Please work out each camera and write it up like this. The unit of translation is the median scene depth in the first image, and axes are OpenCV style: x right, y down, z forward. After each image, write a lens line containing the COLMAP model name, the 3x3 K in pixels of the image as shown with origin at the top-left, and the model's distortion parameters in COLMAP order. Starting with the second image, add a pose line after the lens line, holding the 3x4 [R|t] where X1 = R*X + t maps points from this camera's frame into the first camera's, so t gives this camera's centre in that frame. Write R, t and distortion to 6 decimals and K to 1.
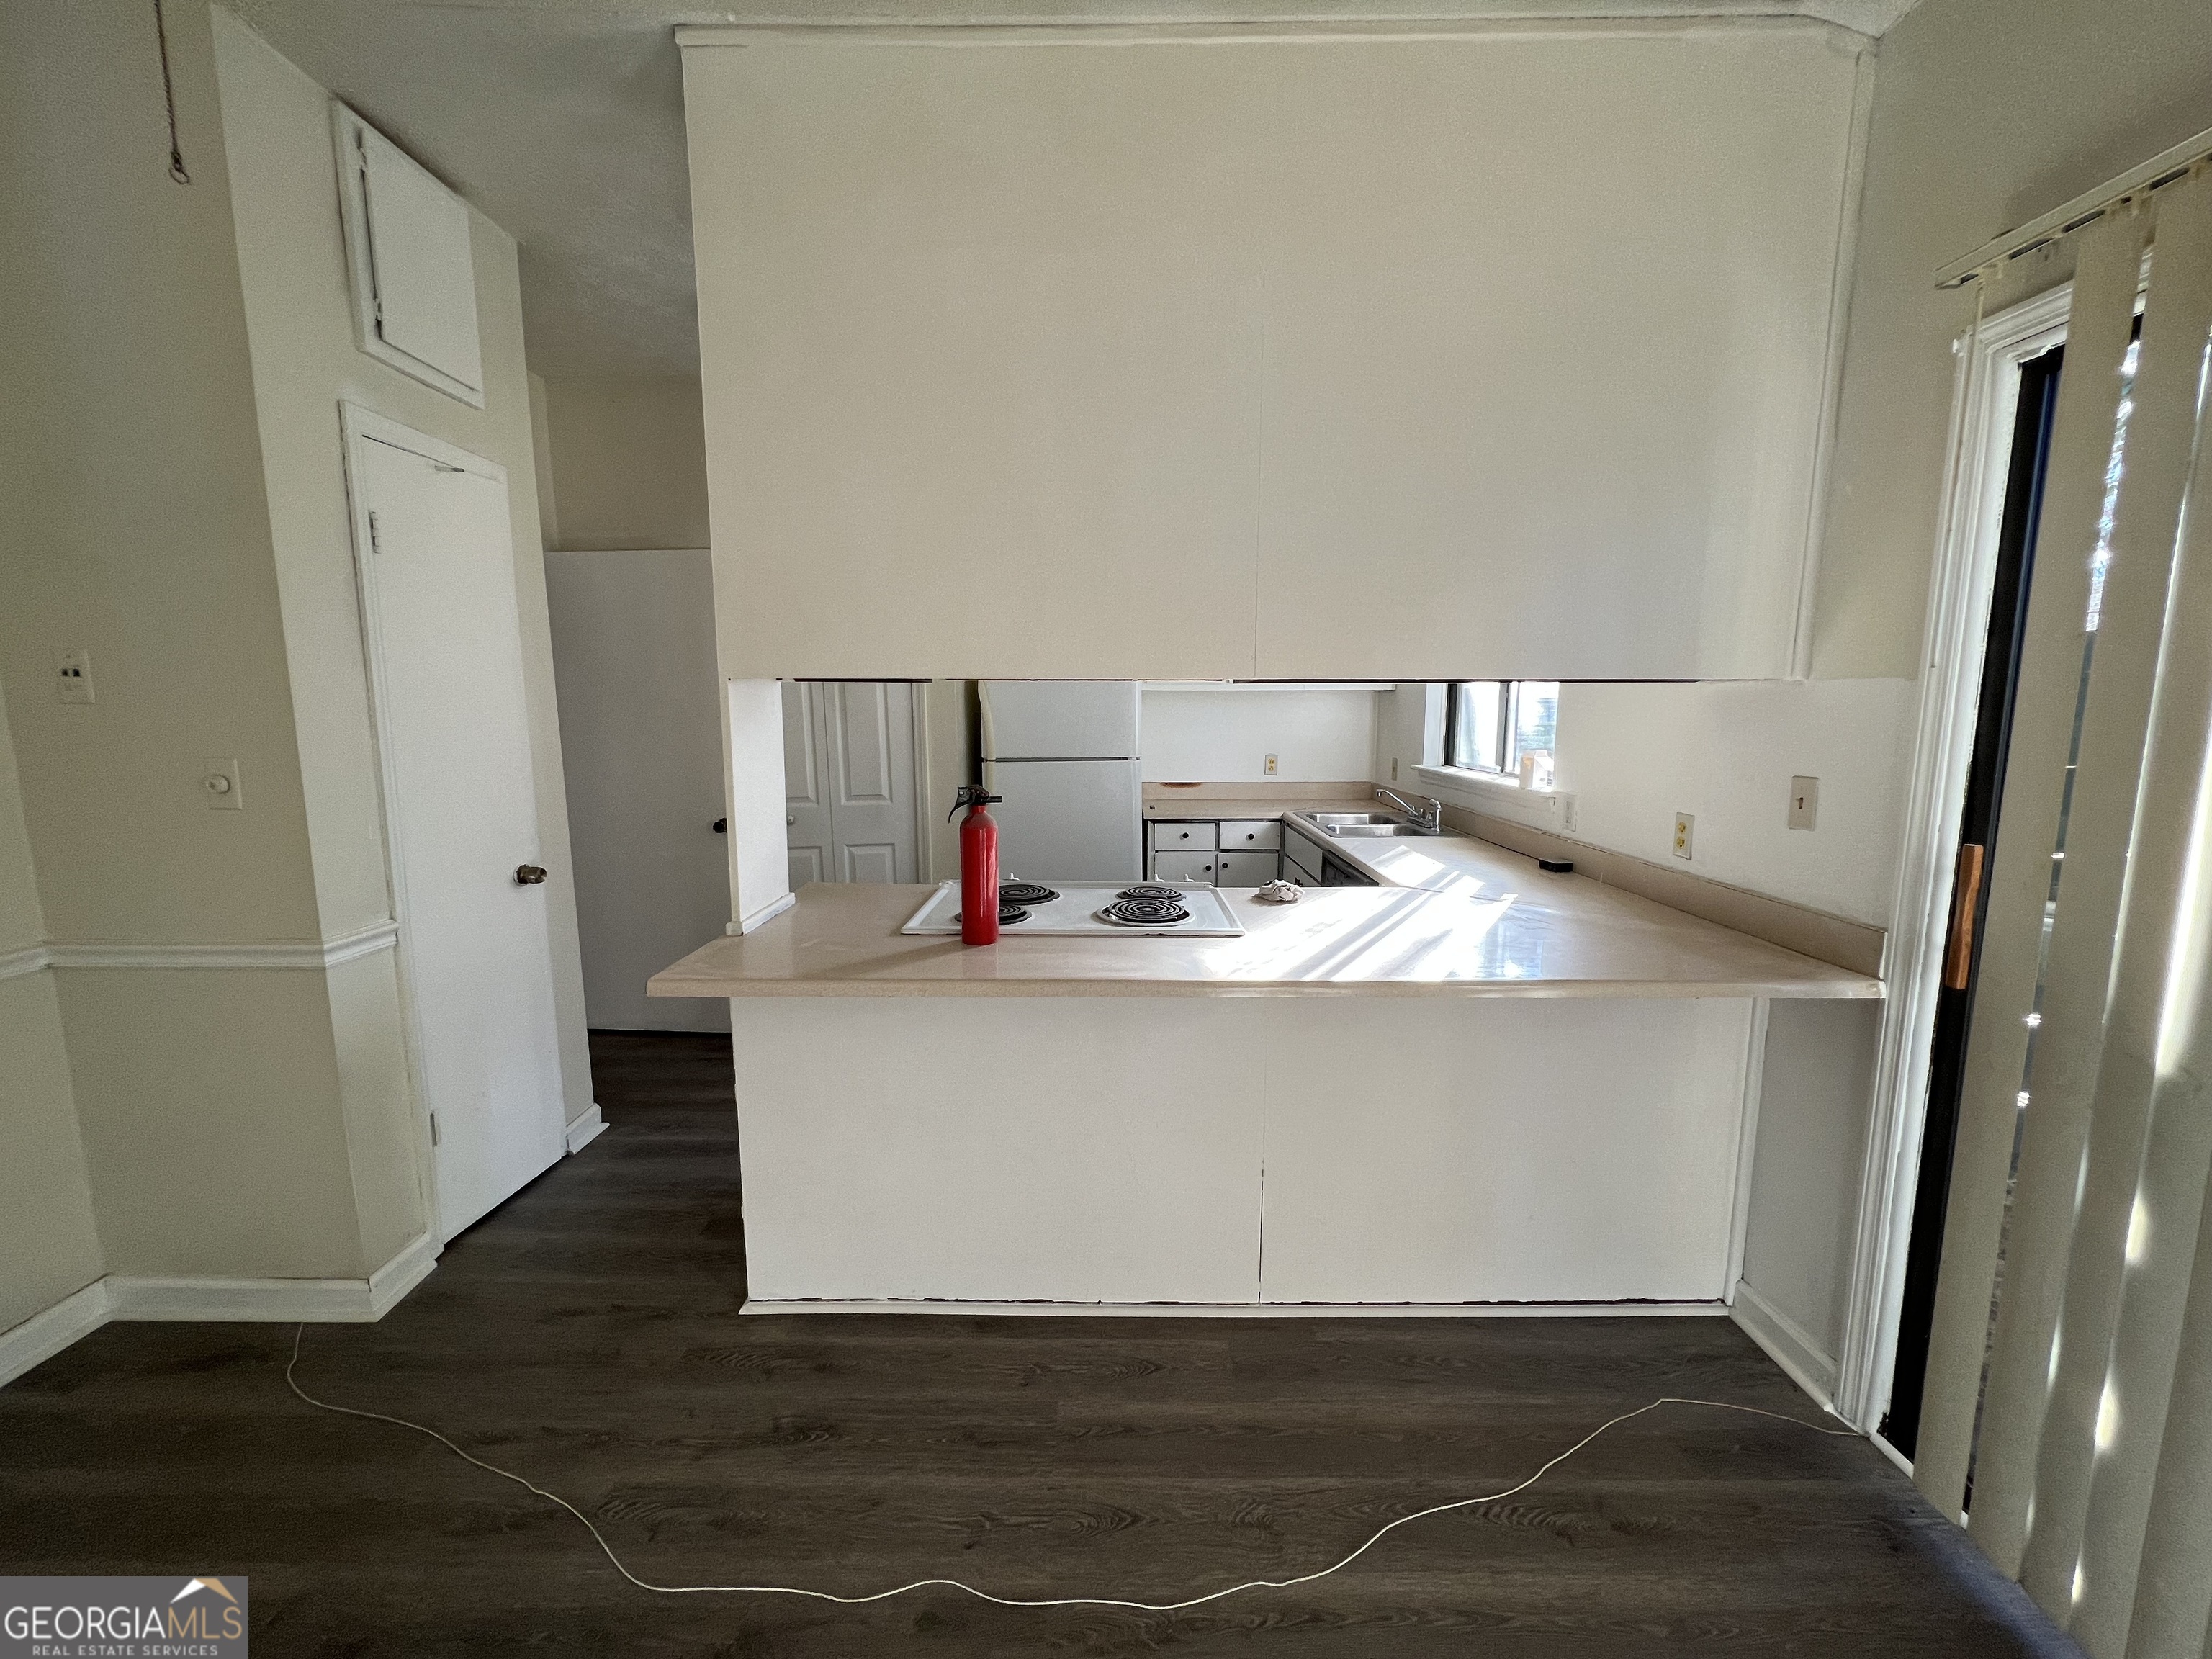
lens RADIAL K [[888.5, 0, 1102.3], [0, 888.5, 827.0], [0, 0, 1]] dist [0.000102, -0.000211]
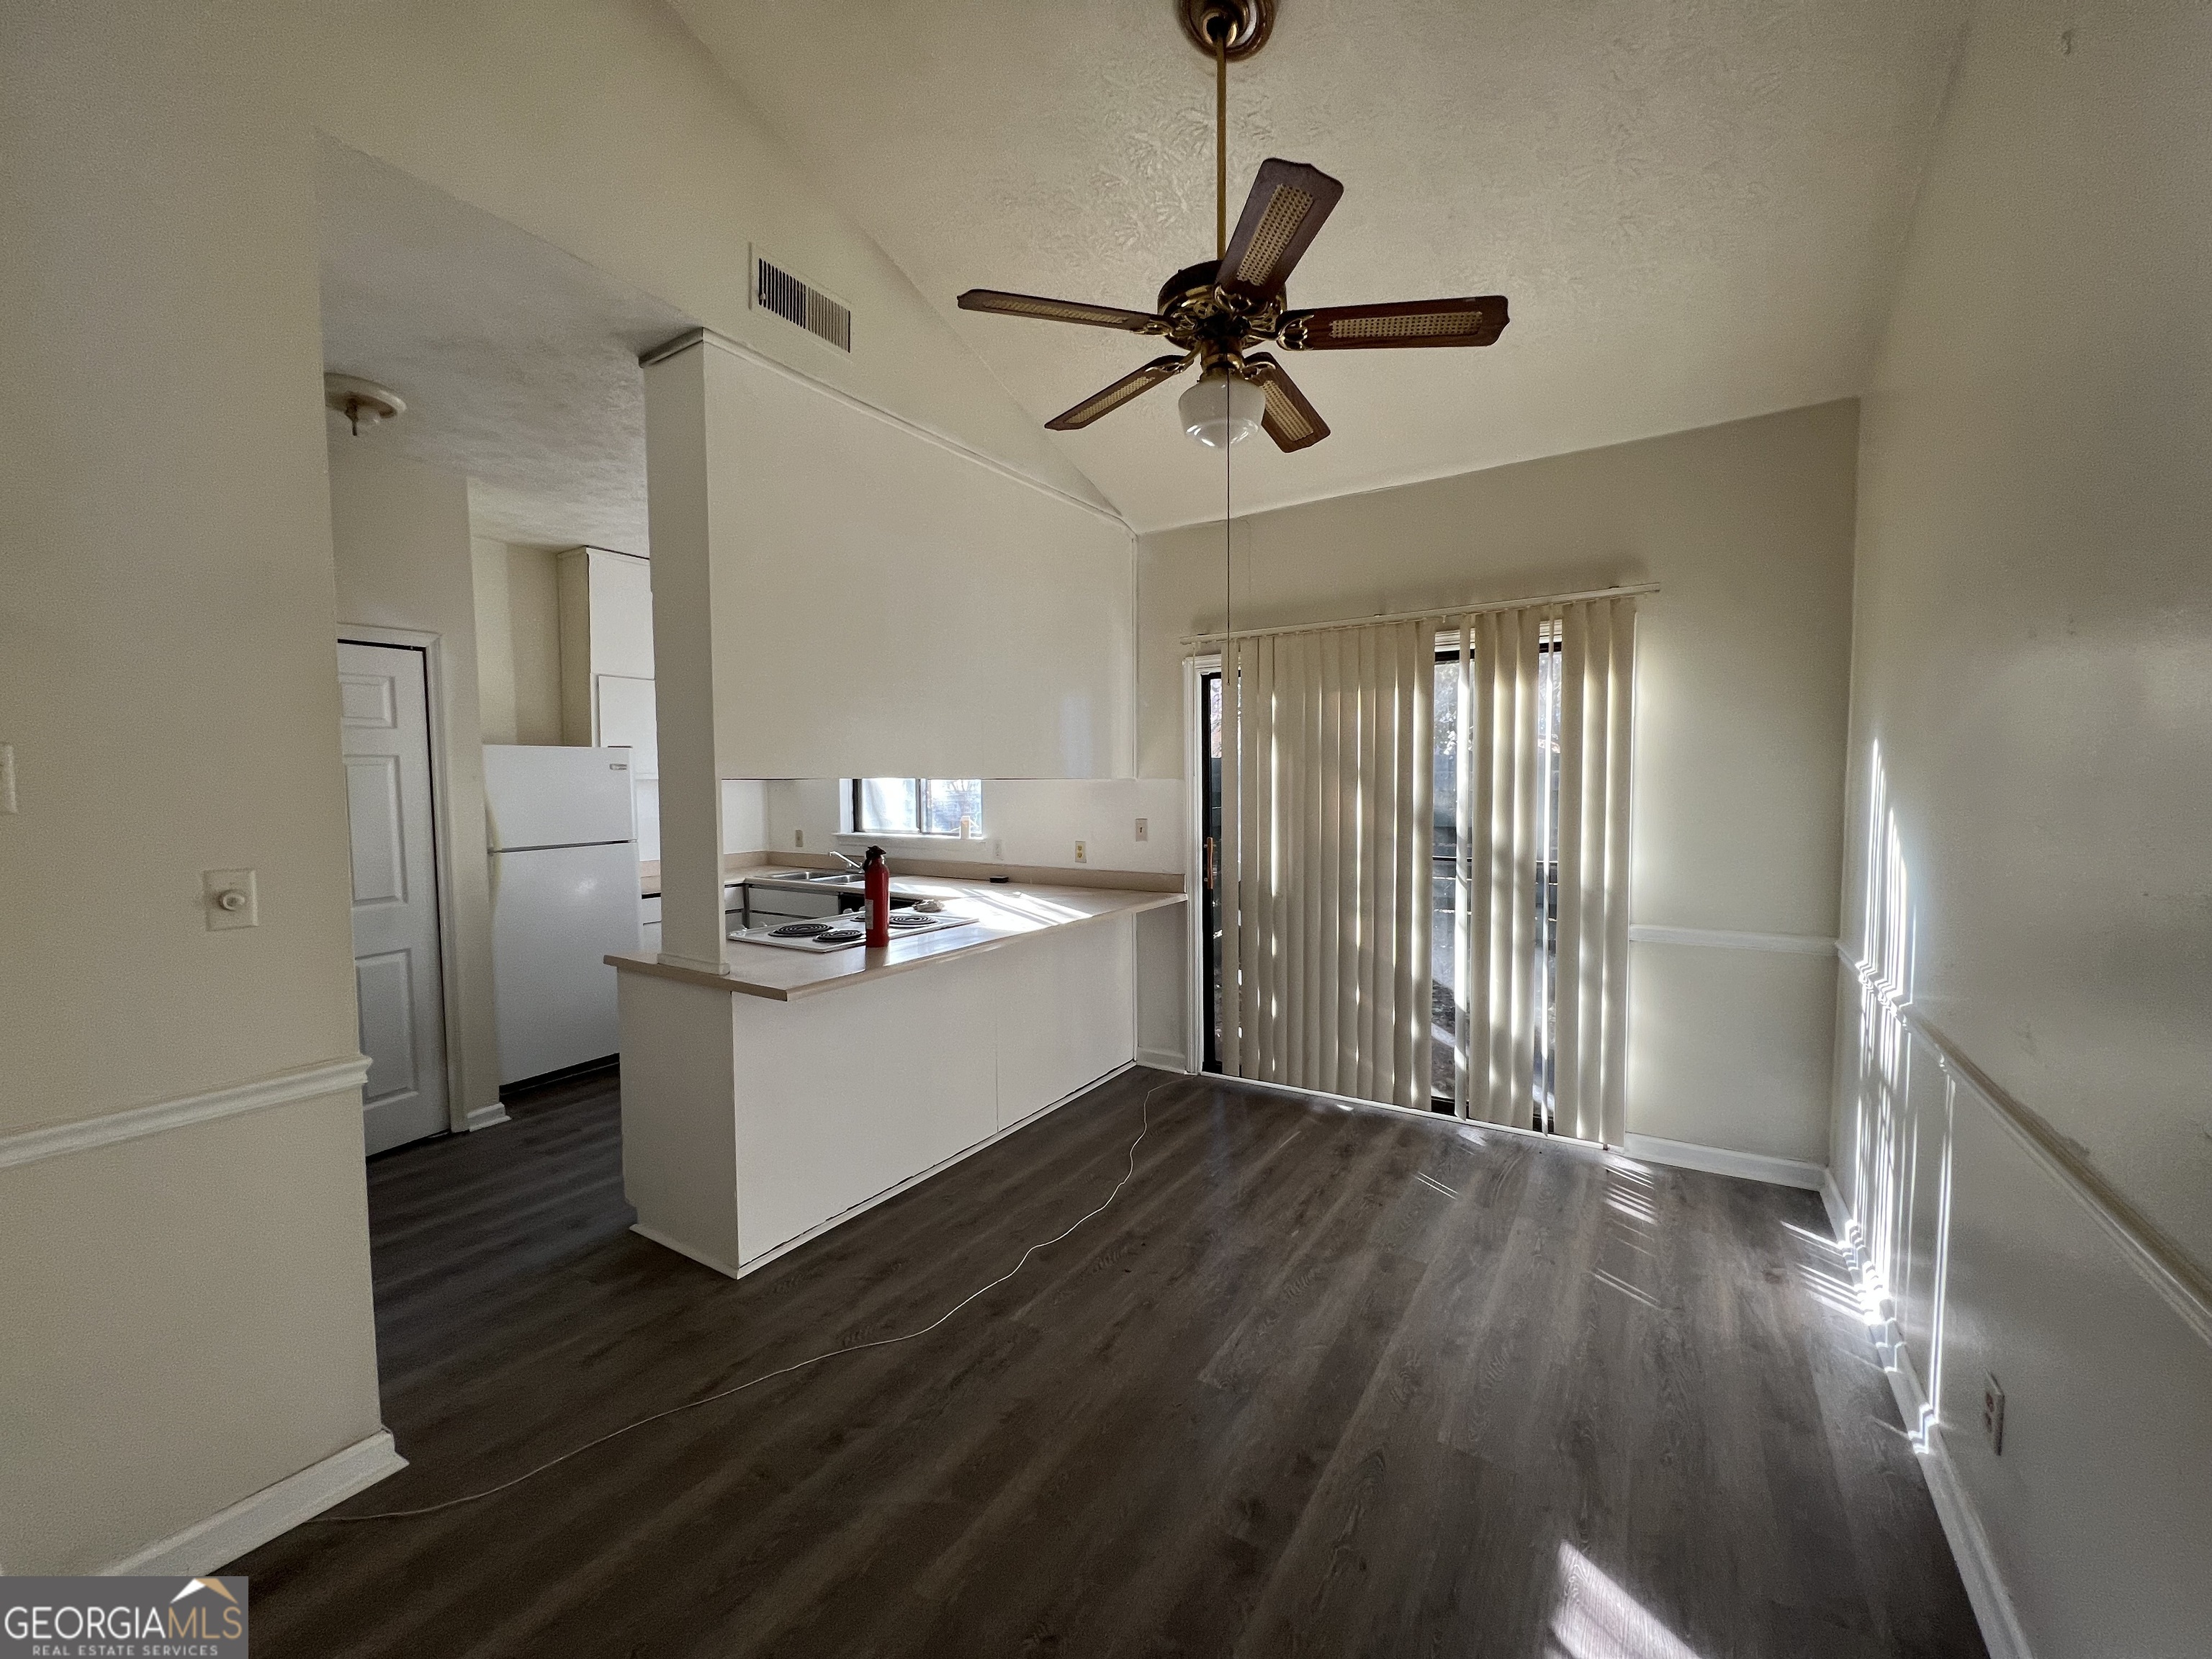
lens RADIAL K [[888.5, 0, 1104.3], [0, 888.5, 832.7], [0, 0, 1]] dist [0.000102, -0.000211]
pose [[0.535363, -0.053472, 0.842928, -1.254171], [0.122909, 0.992303, -0.015115, 0.004462], [-0.835632, 0.111696, 0.537814, -0.196603]]
